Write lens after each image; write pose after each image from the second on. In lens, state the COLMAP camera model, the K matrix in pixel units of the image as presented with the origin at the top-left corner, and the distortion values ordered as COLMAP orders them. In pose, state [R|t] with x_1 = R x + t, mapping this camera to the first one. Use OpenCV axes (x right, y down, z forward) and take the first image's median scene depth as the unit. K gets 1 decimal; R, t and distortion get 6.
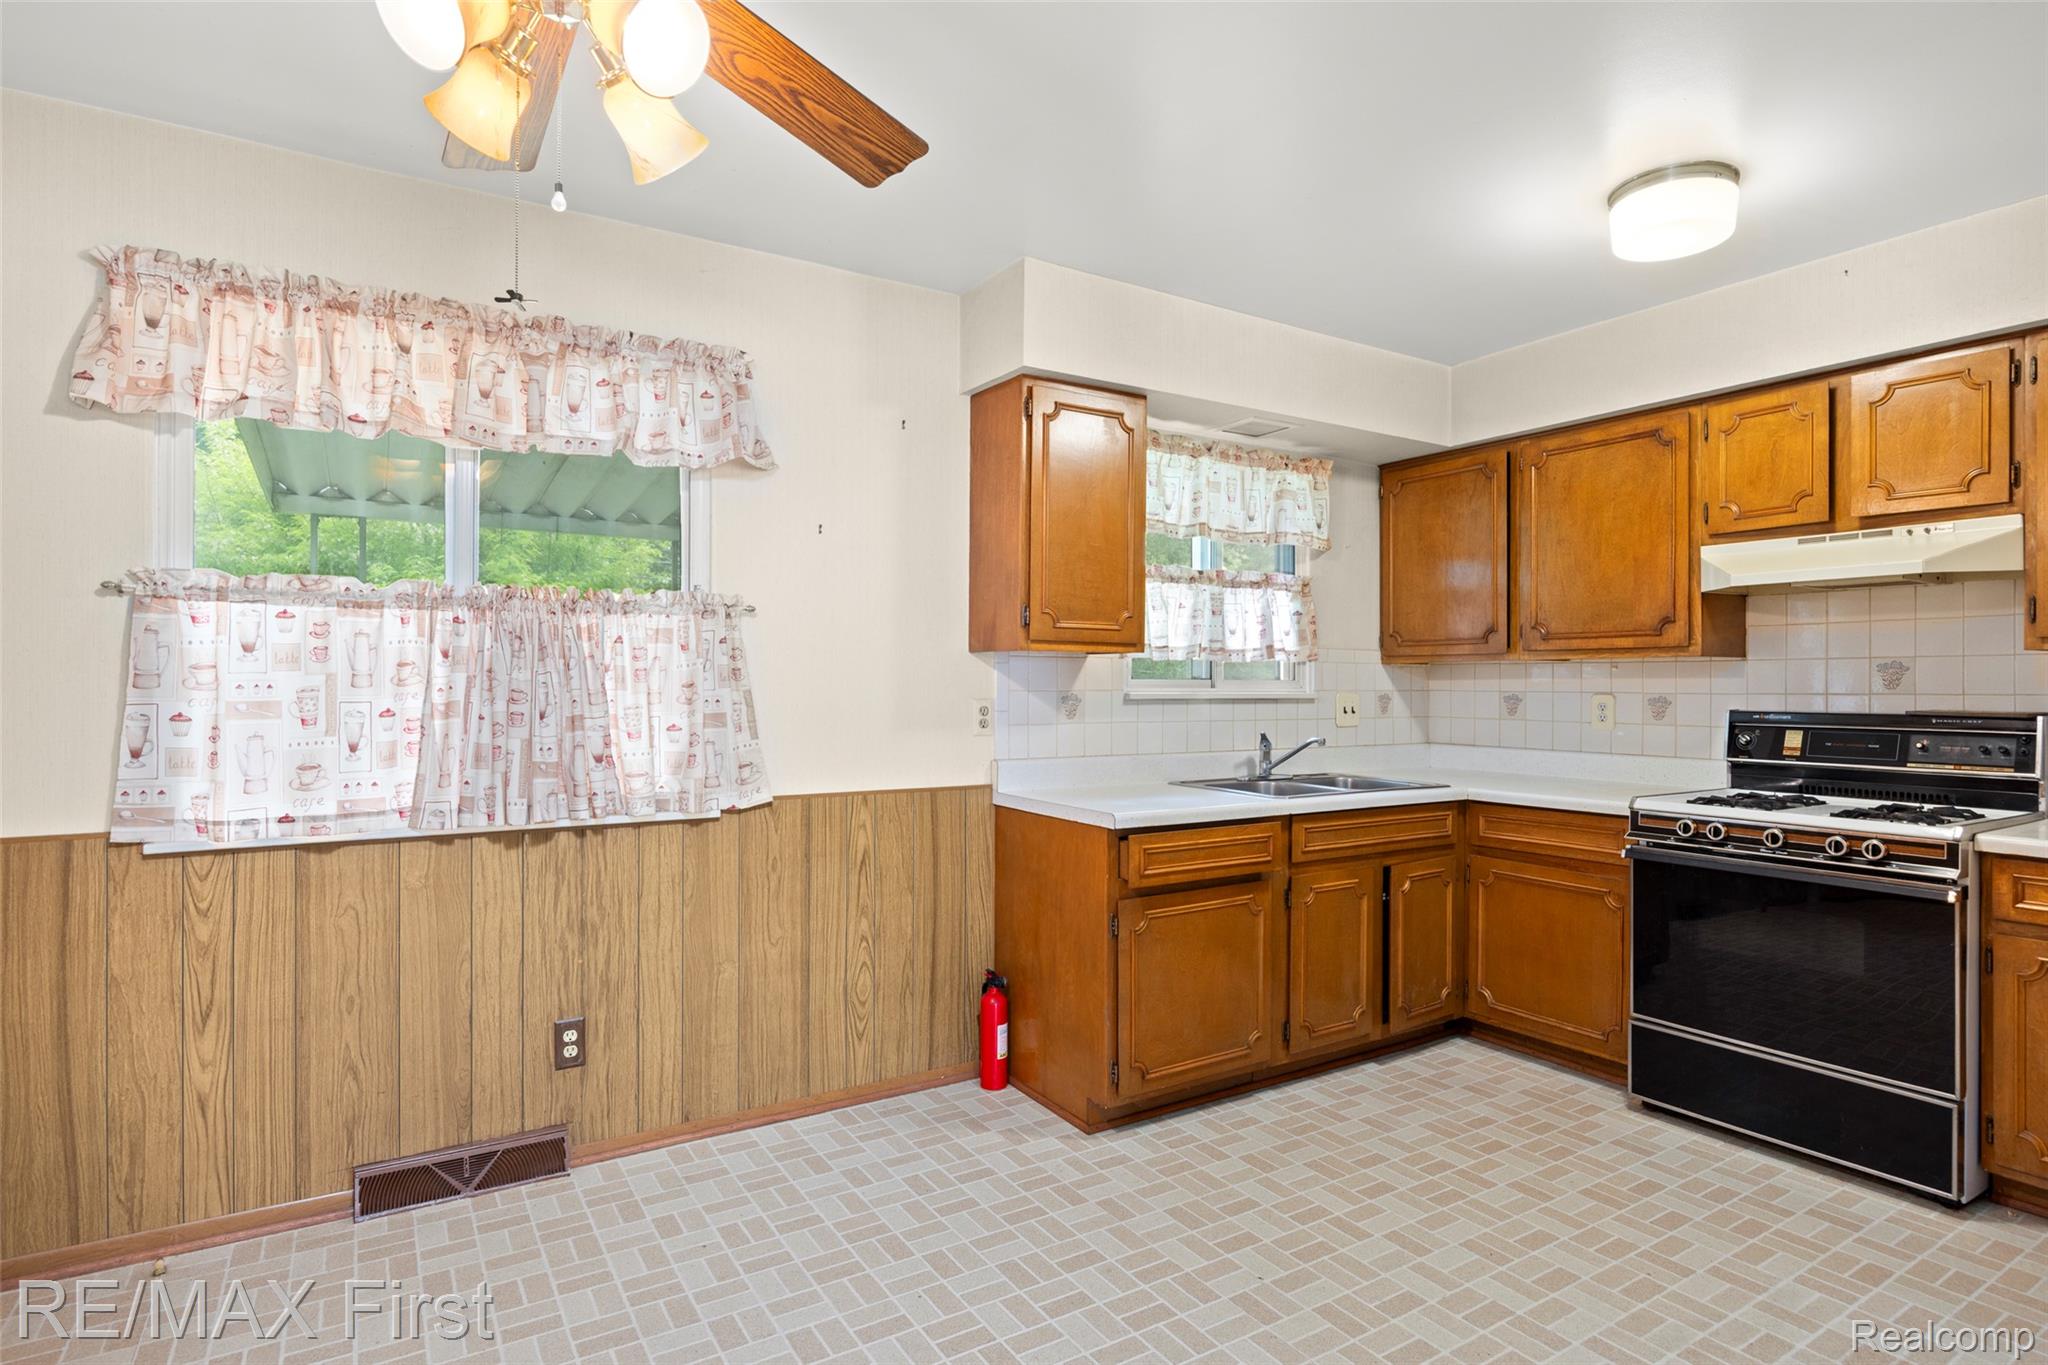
lens RADIAL K [[1070.4, 0, 1024.6], [0, 1070.4, 691.1], [0, 0, 1]] dist [-0.000327, 0.000182]
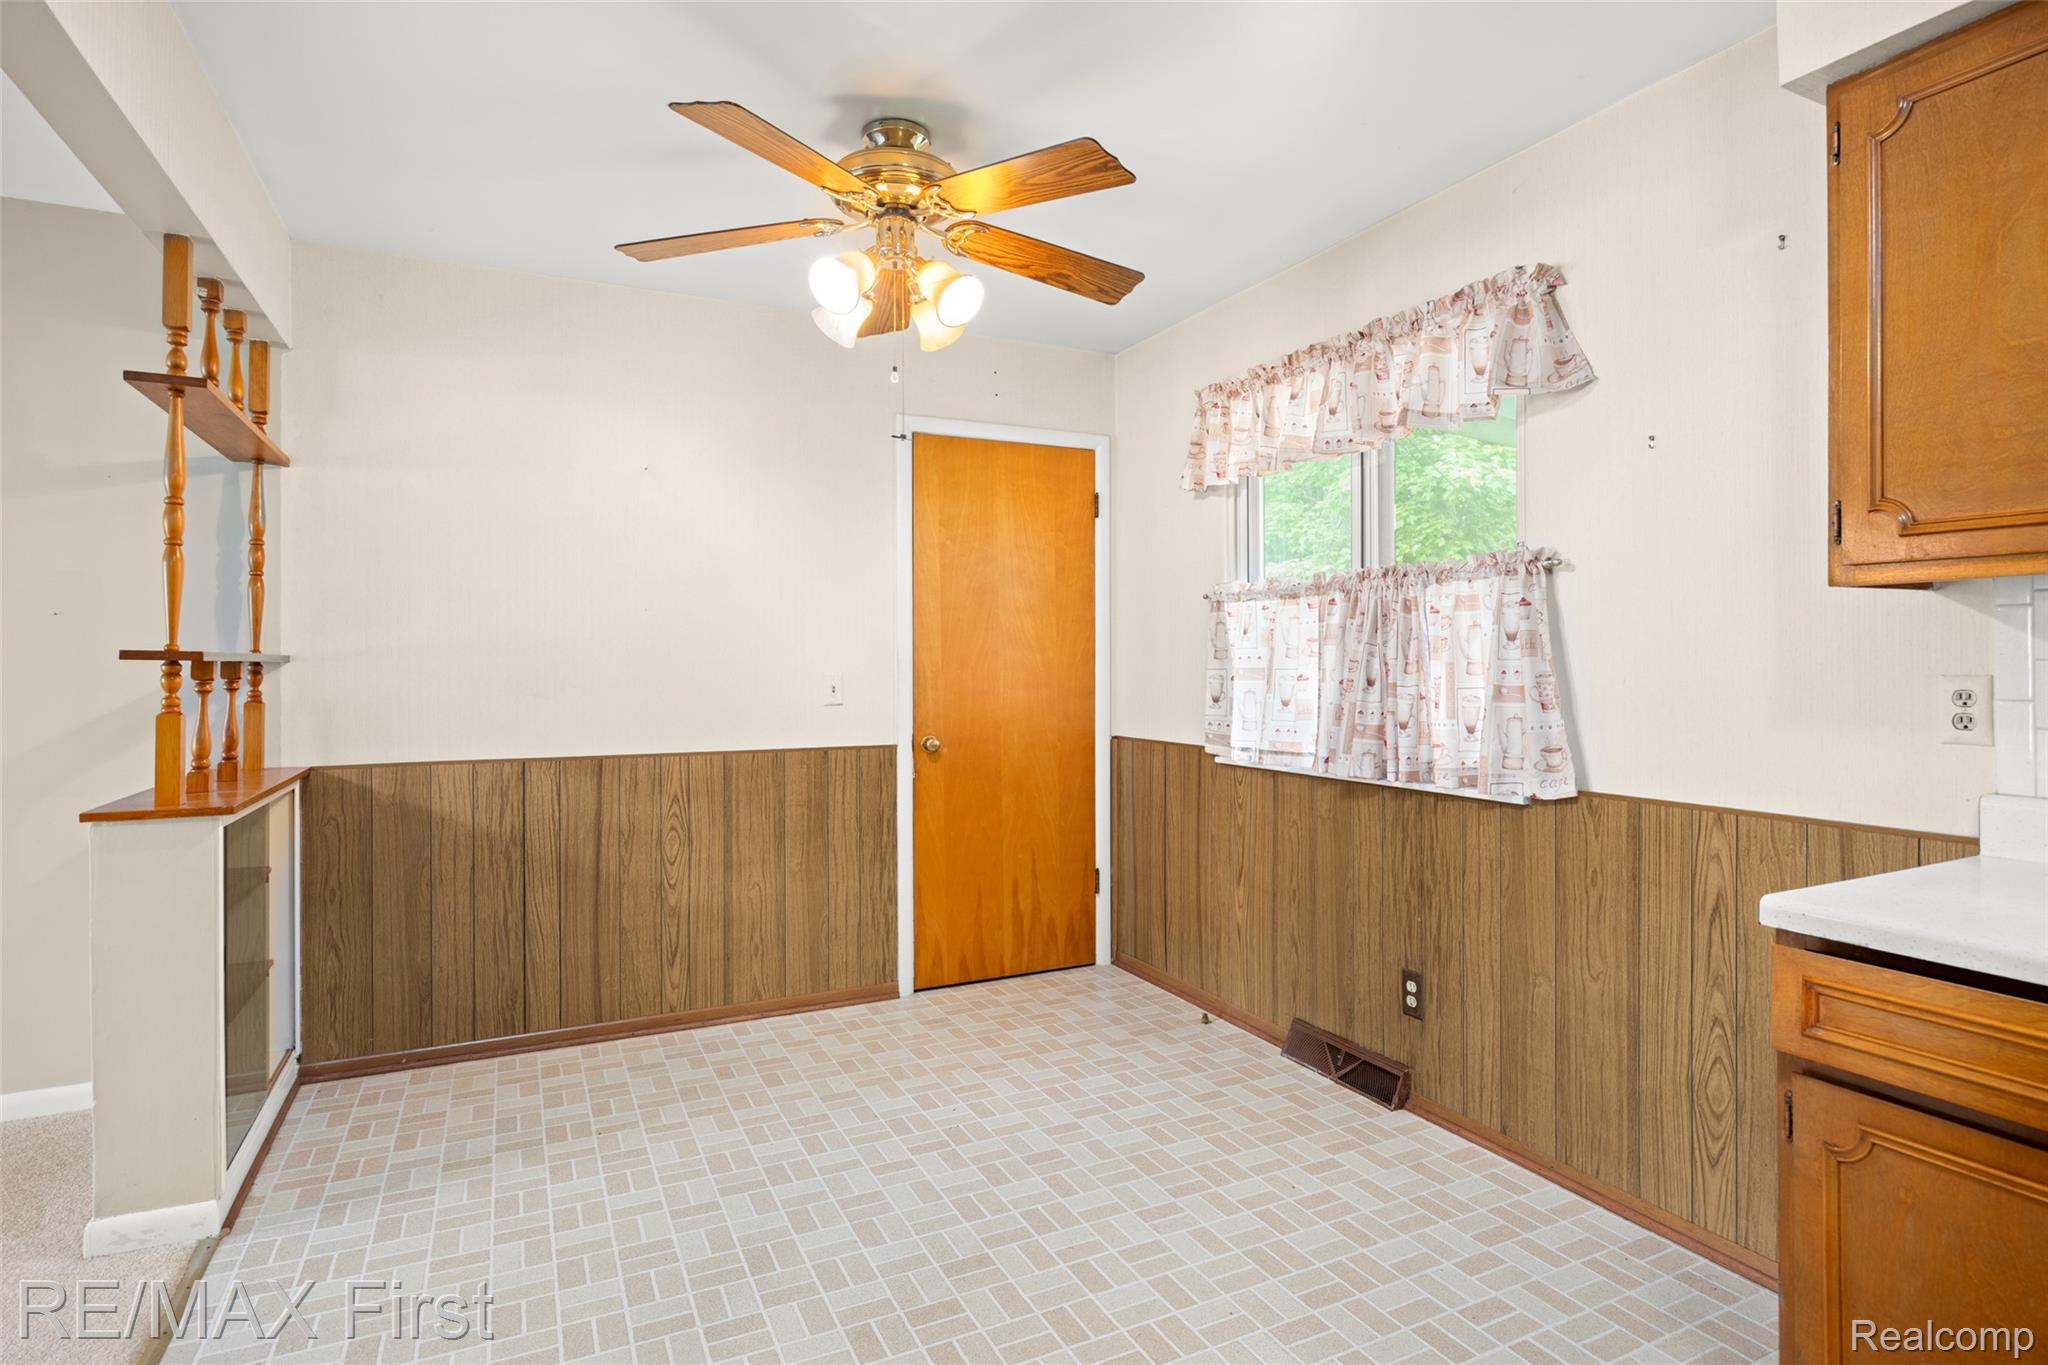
lens RADIAL K [[1070.4, 0, 1023.8], [0, 1070.4, 666.2], [0, 0, 1]] dist [-0.000327, 0.000182]
pose [[-0.105903, 0.004328, -0.994367, 0.639251], [-0.000255, 0.999990, 0.004380, 0.000658], [0.994376, 0.000717, -0.105901, 0.699047]]
